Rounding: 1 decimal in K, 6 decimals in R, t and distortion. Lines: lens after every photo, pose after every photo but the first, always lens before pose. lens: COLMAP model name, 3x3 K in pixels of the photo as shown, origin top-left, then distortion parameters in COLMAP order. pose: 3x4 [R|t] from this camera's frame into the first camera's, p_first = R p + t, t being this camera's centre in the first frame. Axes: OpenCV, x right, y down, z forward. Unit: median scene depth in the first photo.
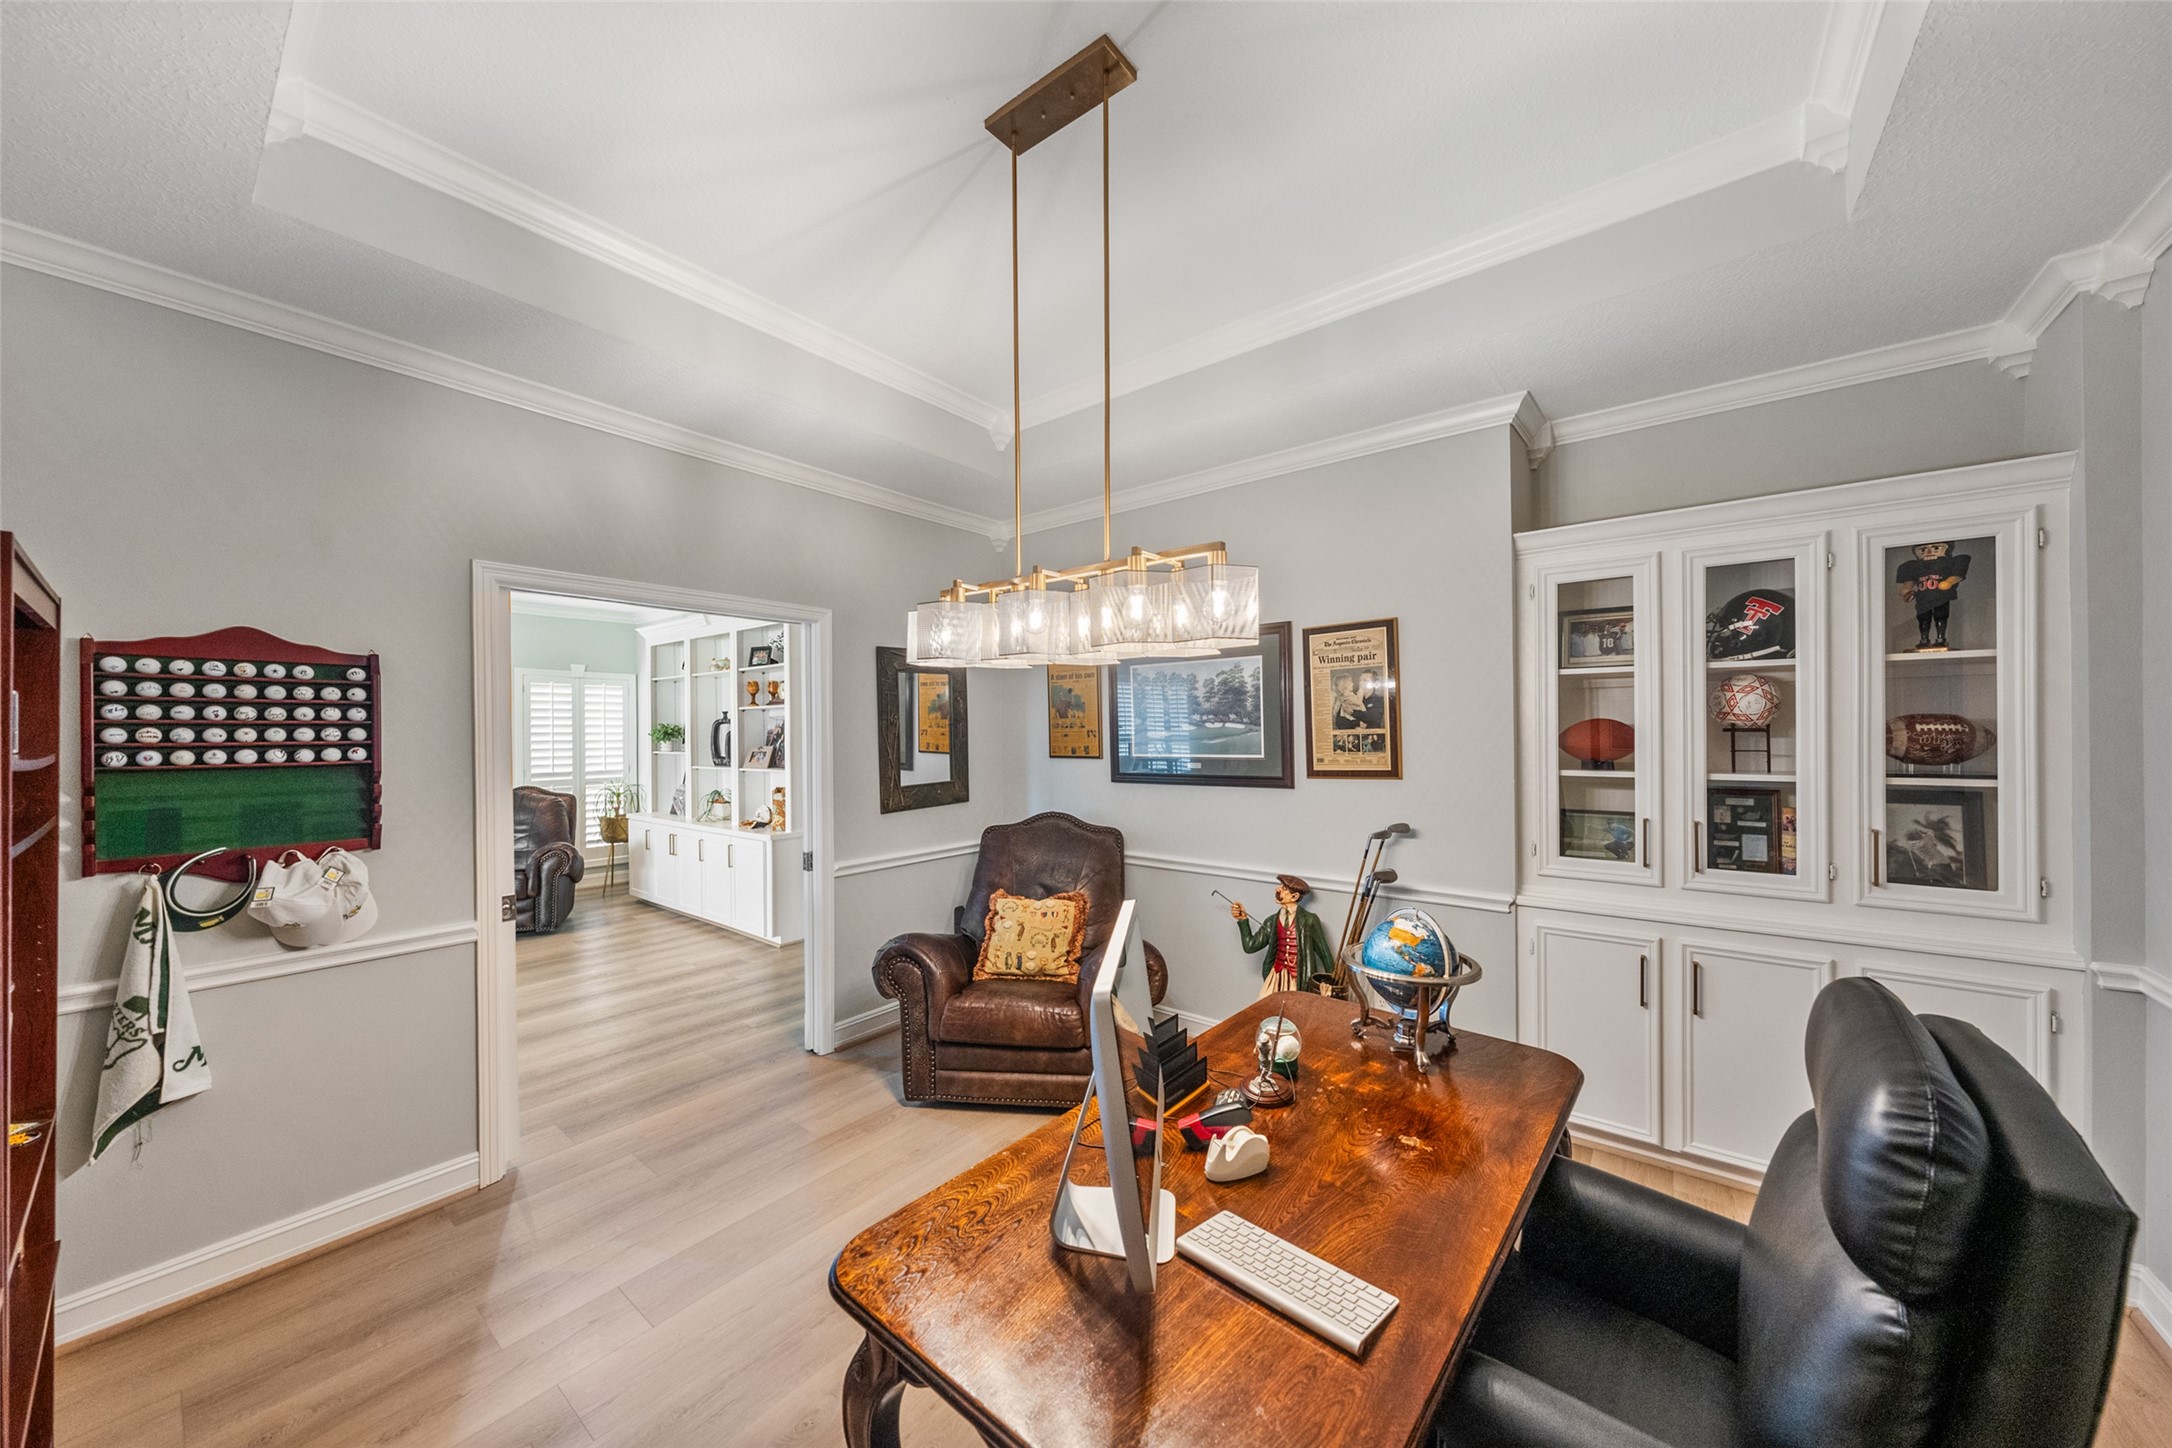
lens RADIAL K [[749.4, 0, 1085.2], [0, 749.4, 737.3], [0, 0, 1]] dist [-0.000649, -0.000102]
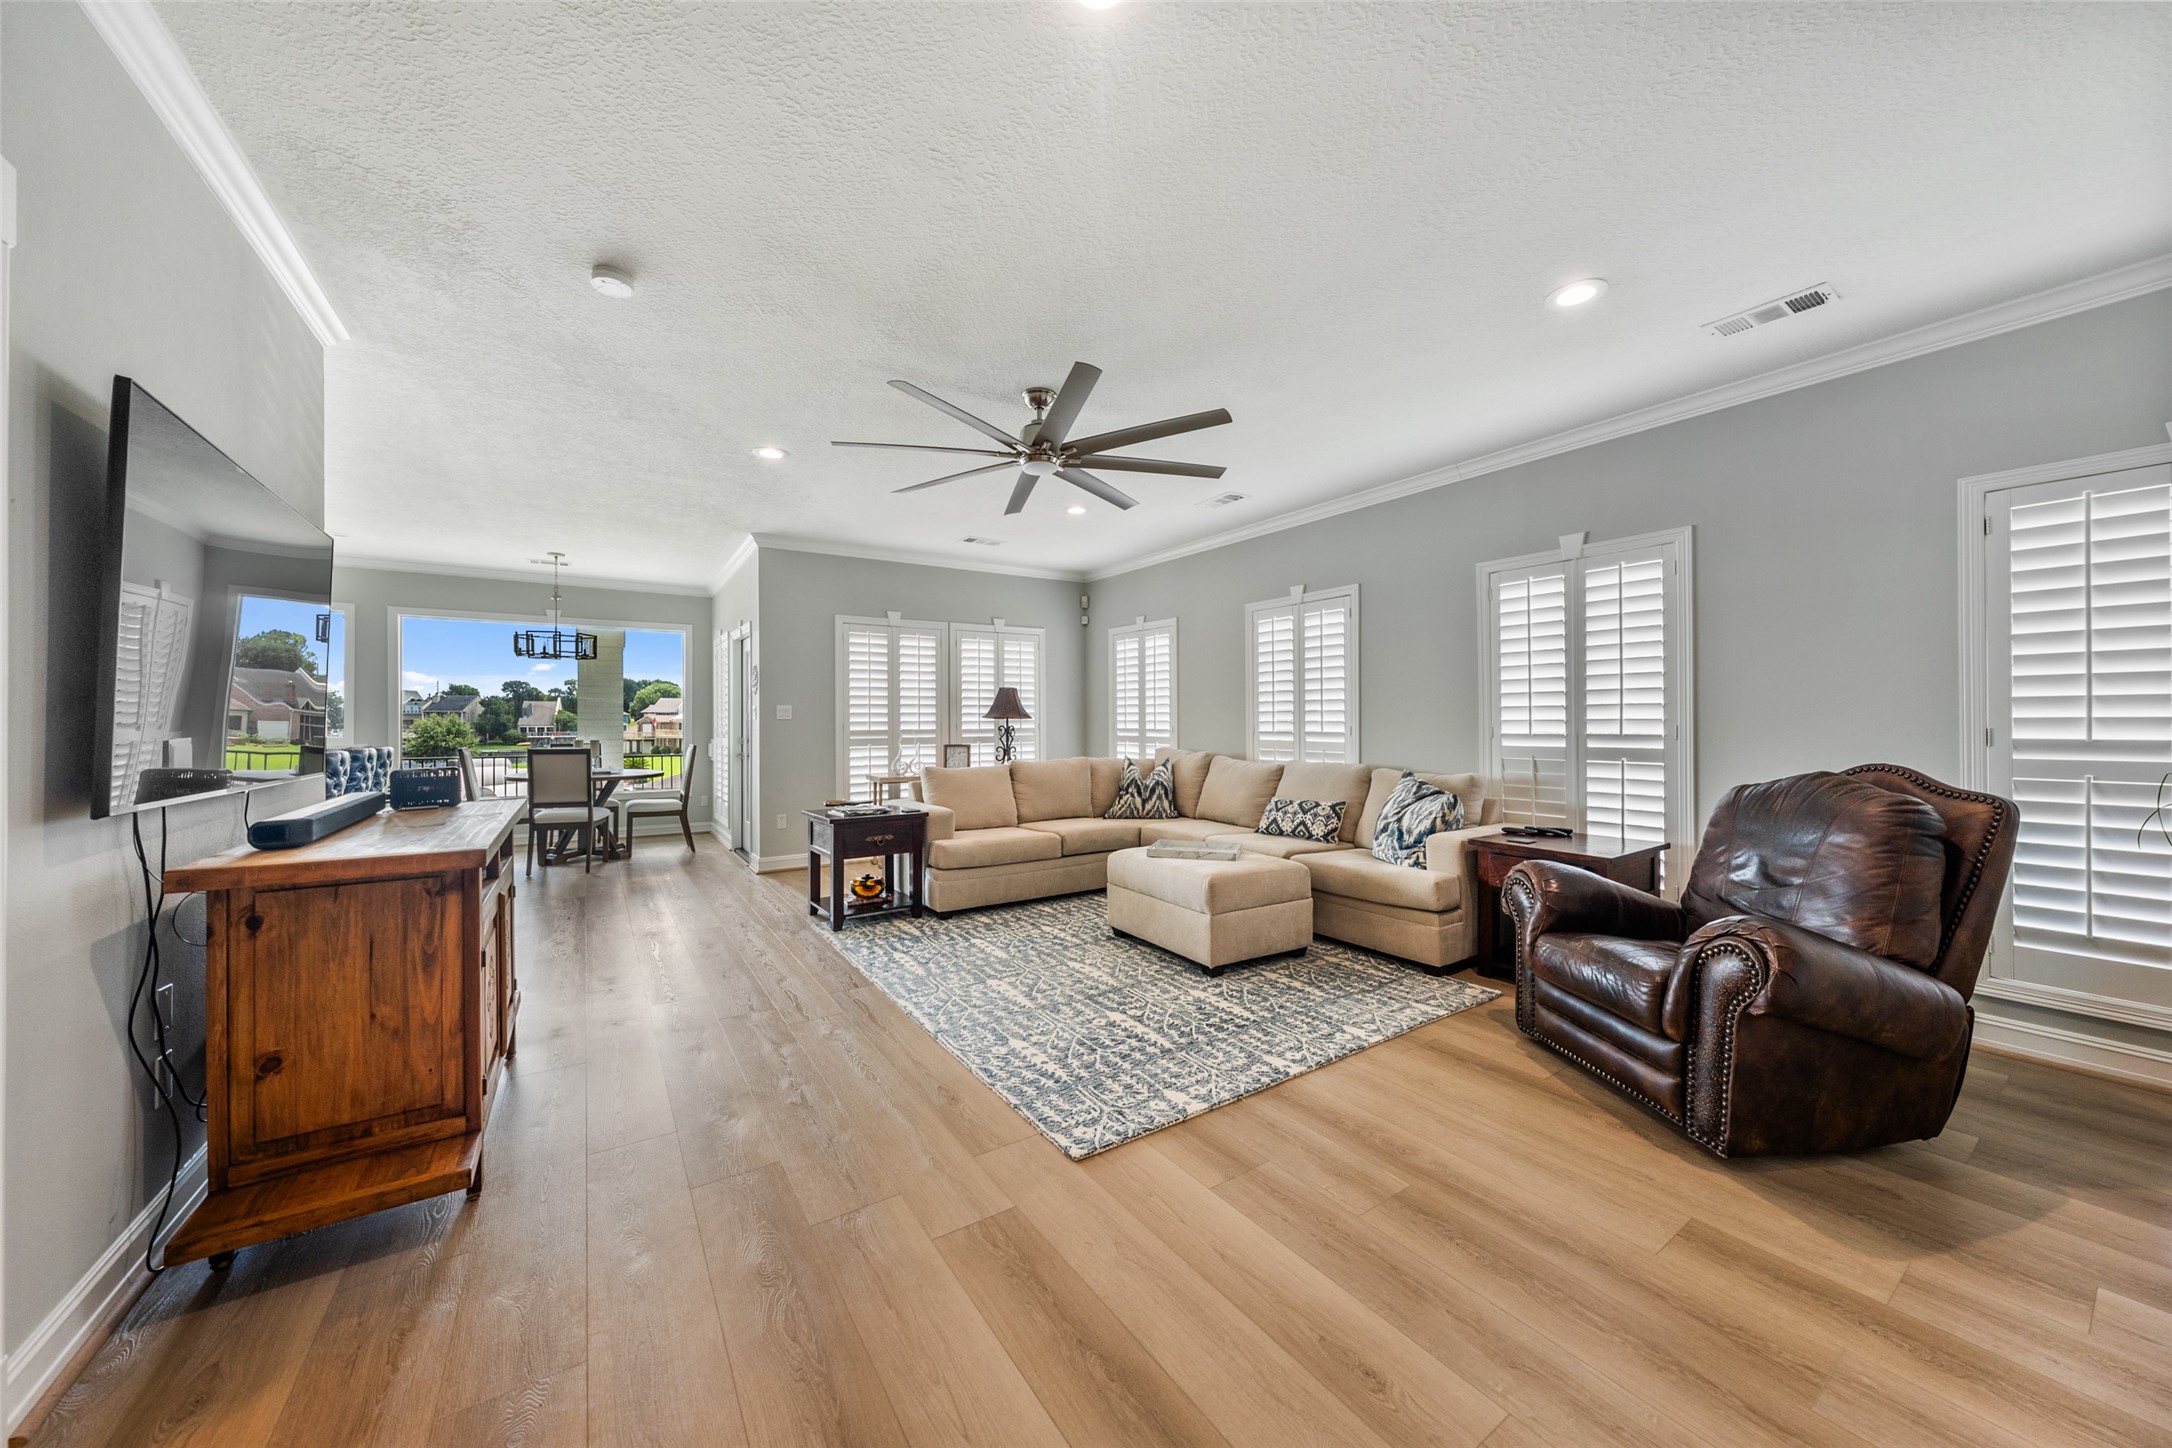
lens RADIAL K [[744.6, 0, 1086.0], [0, 744.6, 724.0], [0, 0, 1]] dist [-0.000605, -0.000127]
pose [[-0.309376, 0.008765, -0.950899, -0.286877], [0.001270, 0.999960, 0.008804, 0.046709], [0.950939, 0.001516, -0.309375, 0.858714]]
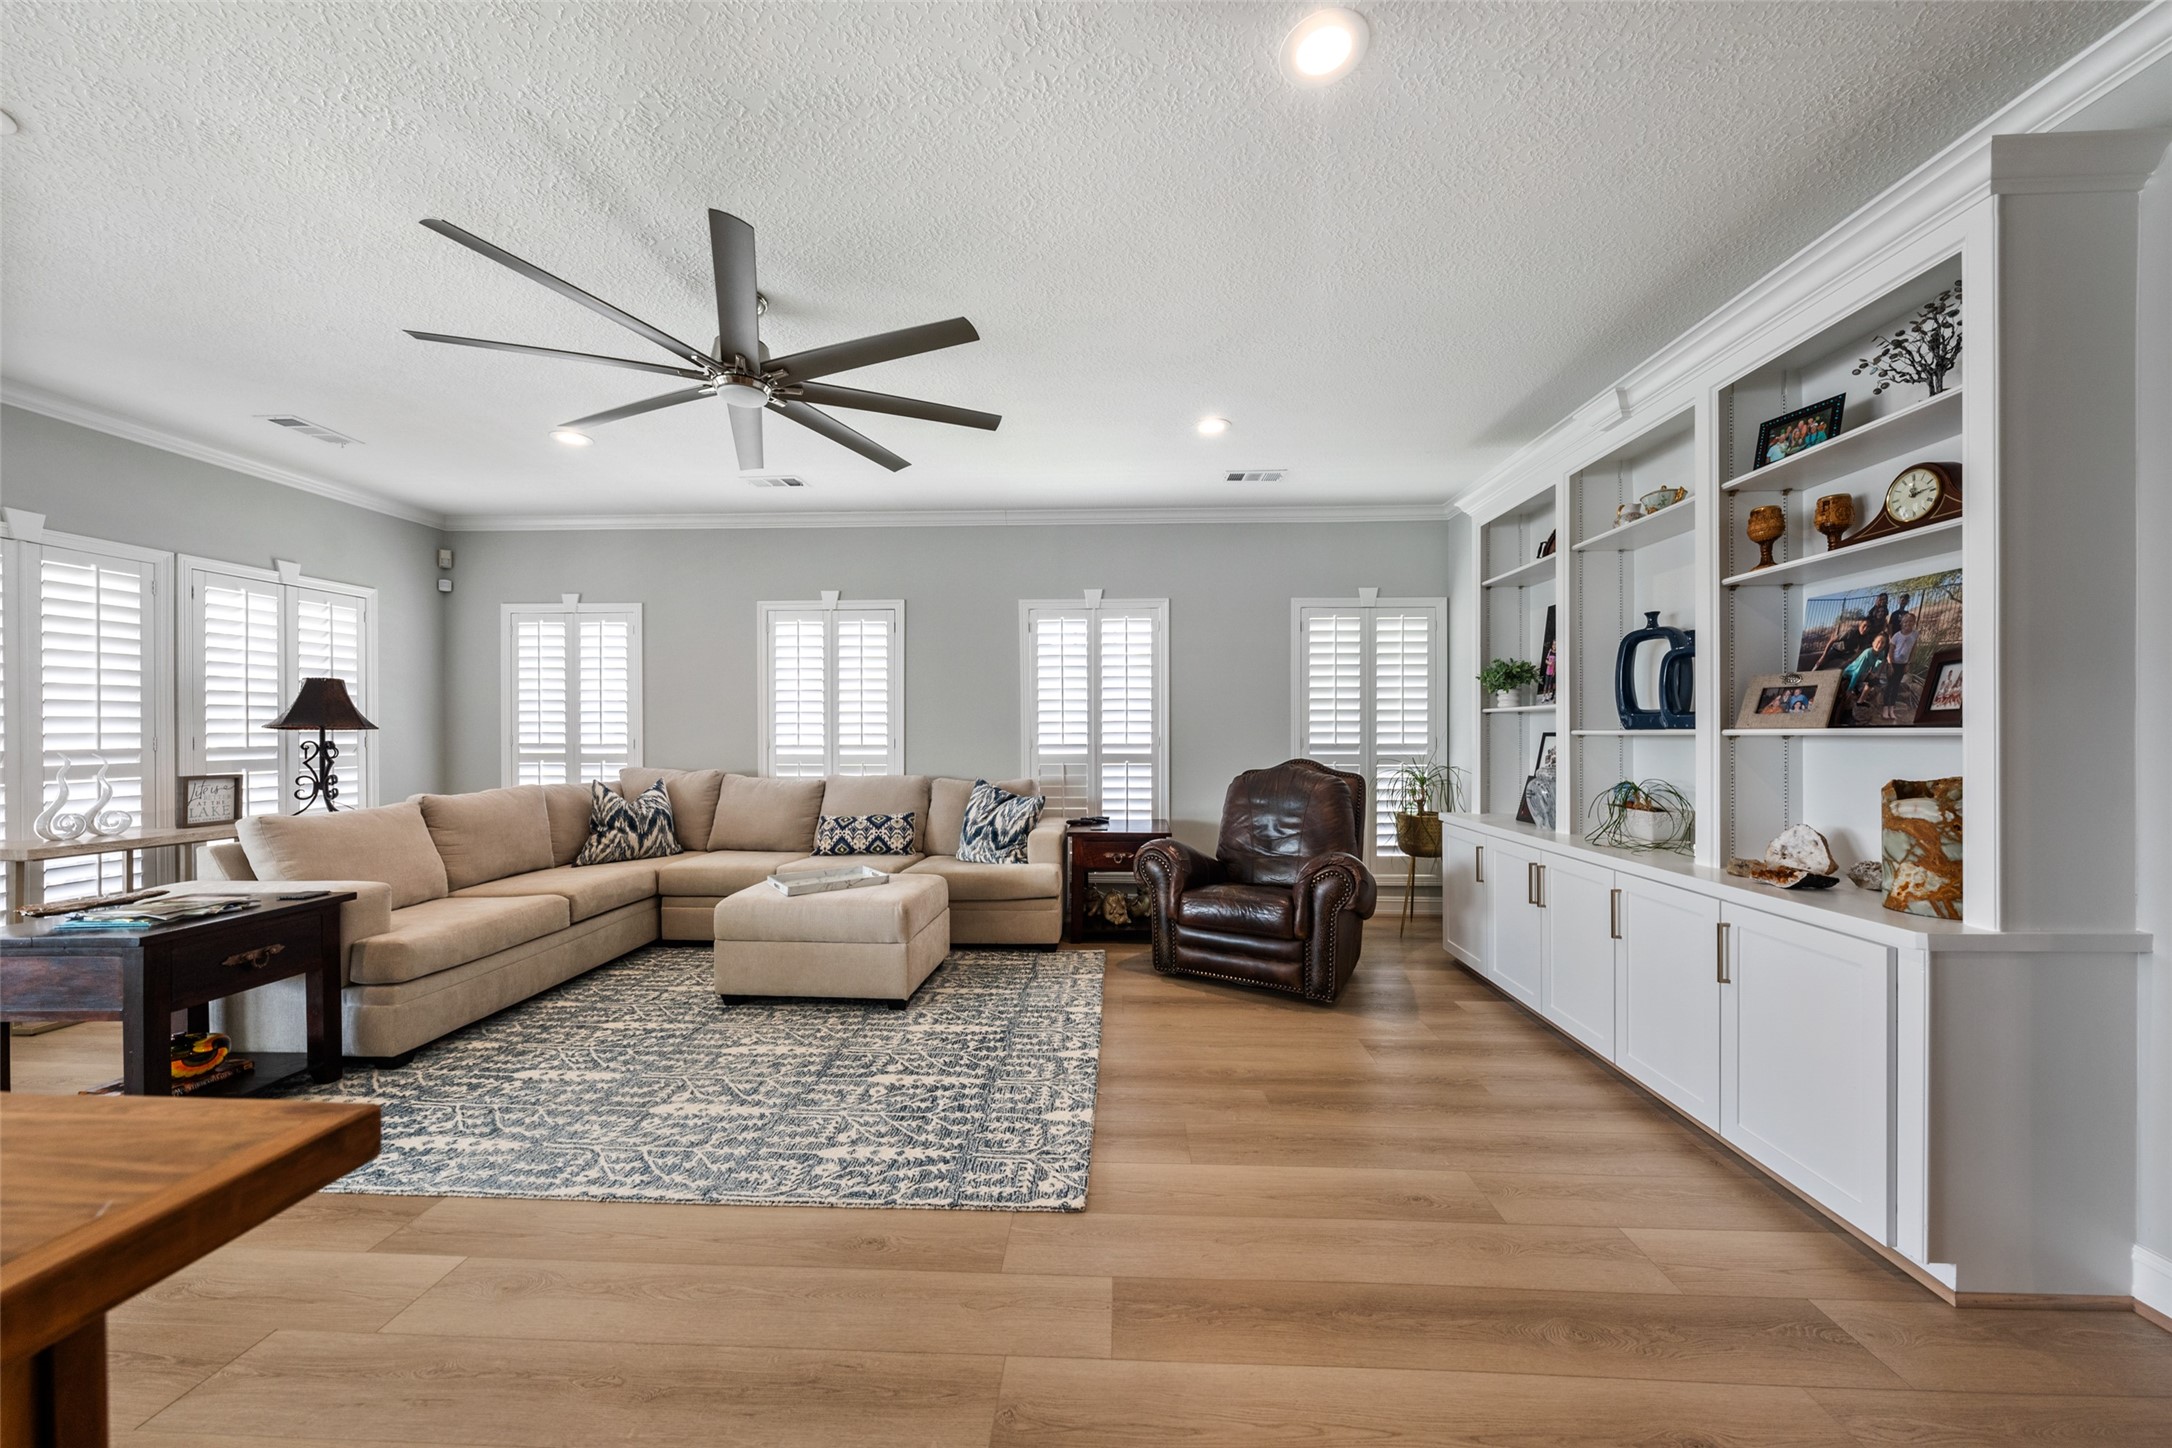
lens RADIAL K [[749.4, 0, 1085.2], [0, 749.4, 737.3], [0, 0, 1]] dist [-0.000649, -0.000102]
pose [[0.581593, 0.009126, -0.813428, -0.361360], [-0.003639, 0.999956, 0.008616, 0.047347], [0.813471, -0.002051, 0.581601, 0.525232]]
